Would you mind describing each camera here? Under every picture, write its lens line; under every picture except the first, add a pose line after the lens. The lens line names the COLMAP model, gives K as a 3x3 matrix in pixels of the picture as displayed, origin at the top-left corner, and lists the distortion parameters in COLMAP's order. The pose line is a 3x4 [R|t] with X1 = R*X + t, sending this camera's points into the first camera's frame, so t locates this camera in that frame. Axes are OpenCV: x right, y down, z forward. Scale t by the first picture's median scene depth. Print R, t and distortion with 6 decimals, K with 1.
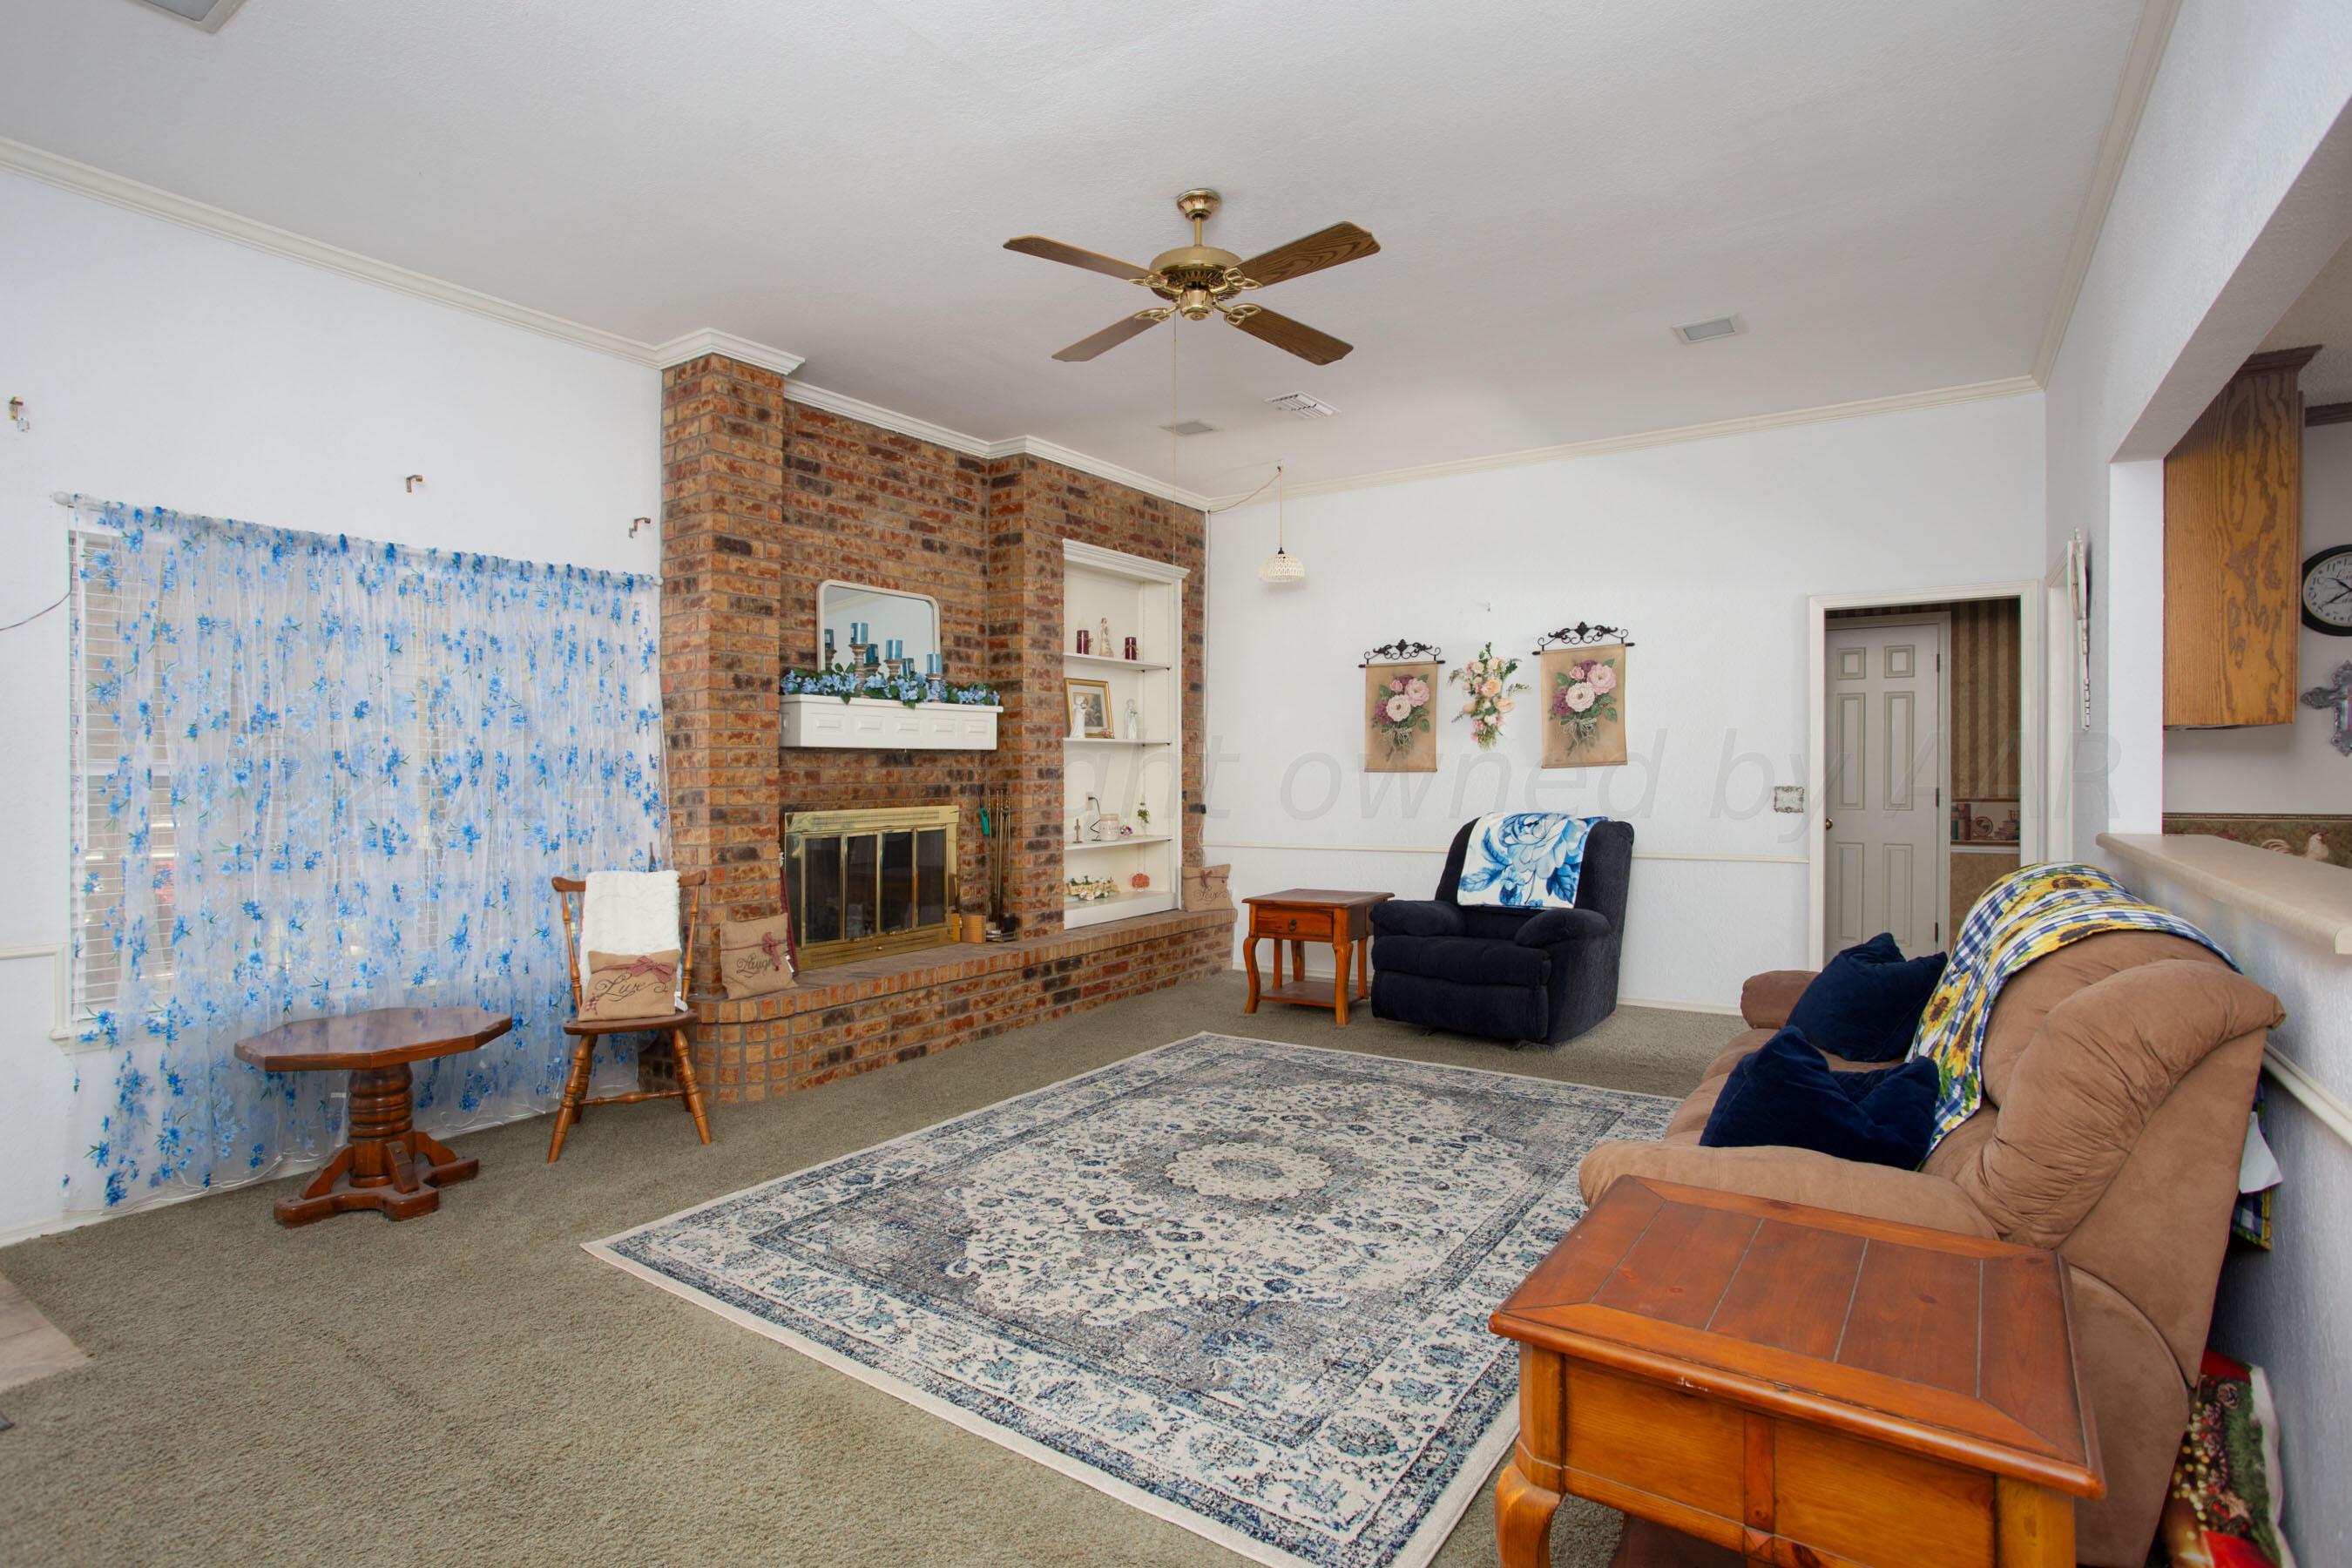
lens RADIAL K [[1116.2, 0, 1200.4], [0, 1116.2, 738.4], [0, 0, 1]] dist [-0.060139, 0.000022]
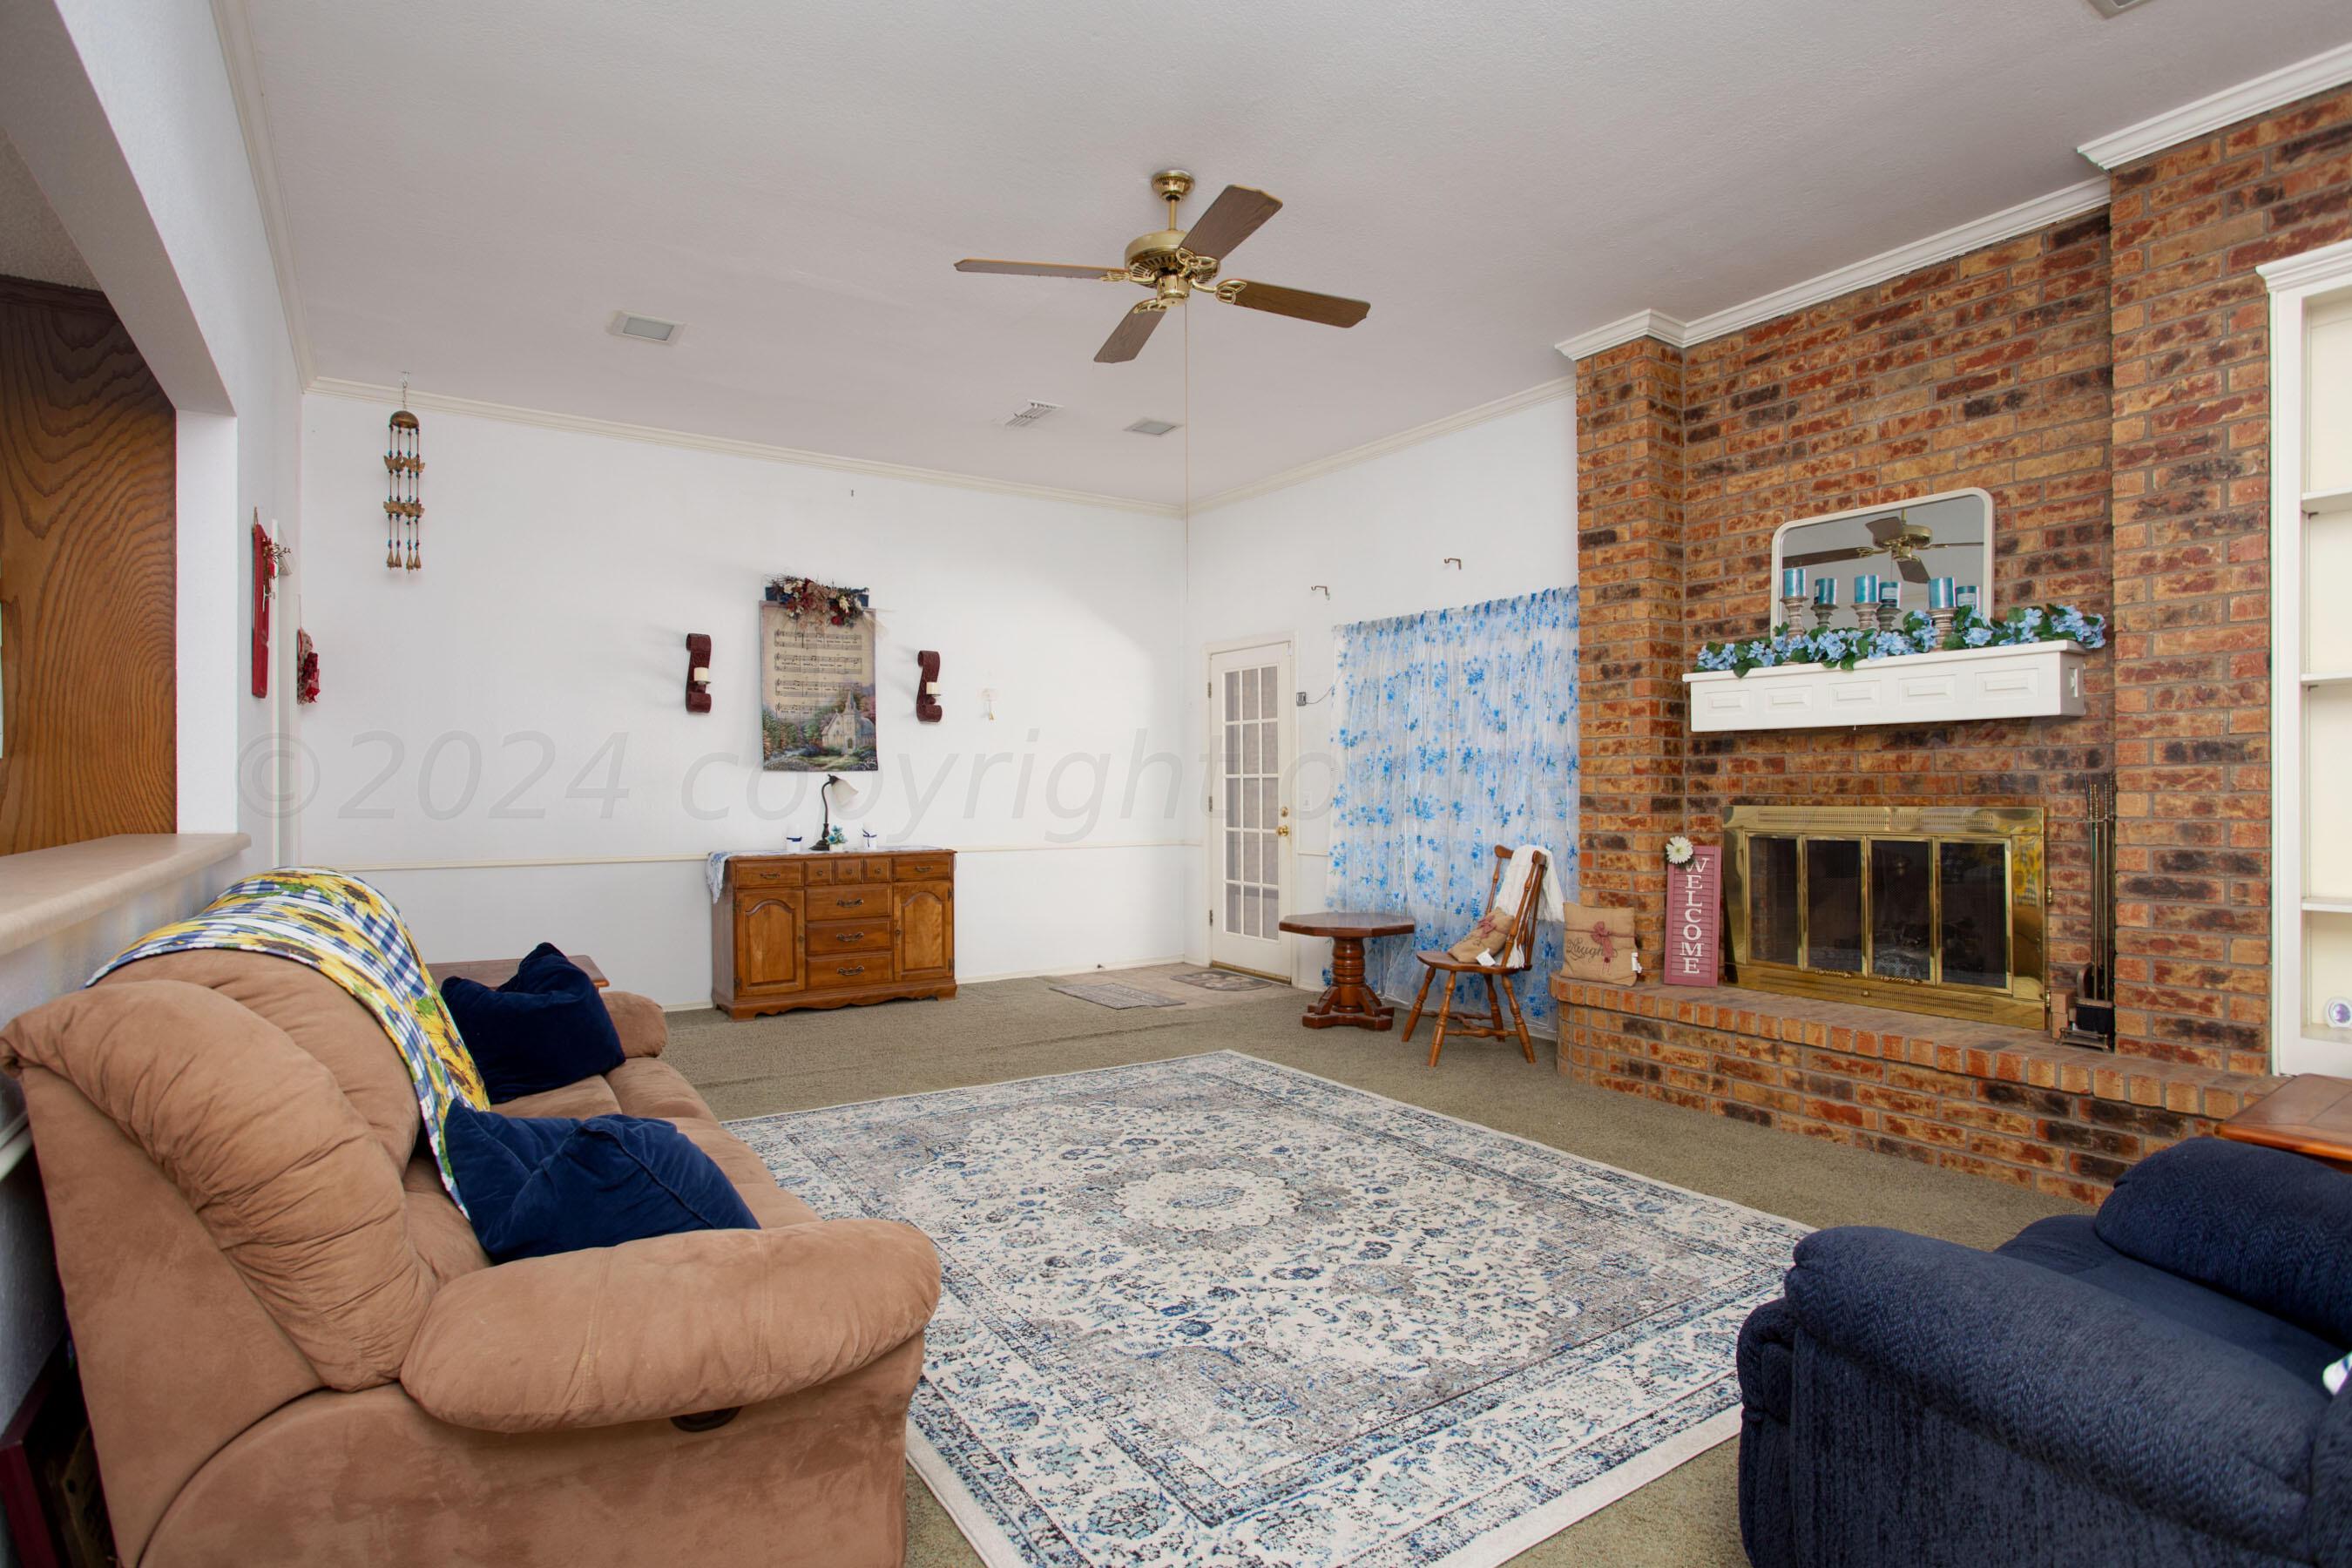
lens RADIAL K [[1171.6, 0, 1176.0], [0, 1171.6, 784.0], [0, 0, 1]] dist [-0.050382, 0.017263]
pose [[-0.377296, 0.011116, -0.926026, 0.742334], [0.038346, 0.999258, -0.003628, 0.041529], [0.925298, -0.036879, -0.377443, 1.070979]]
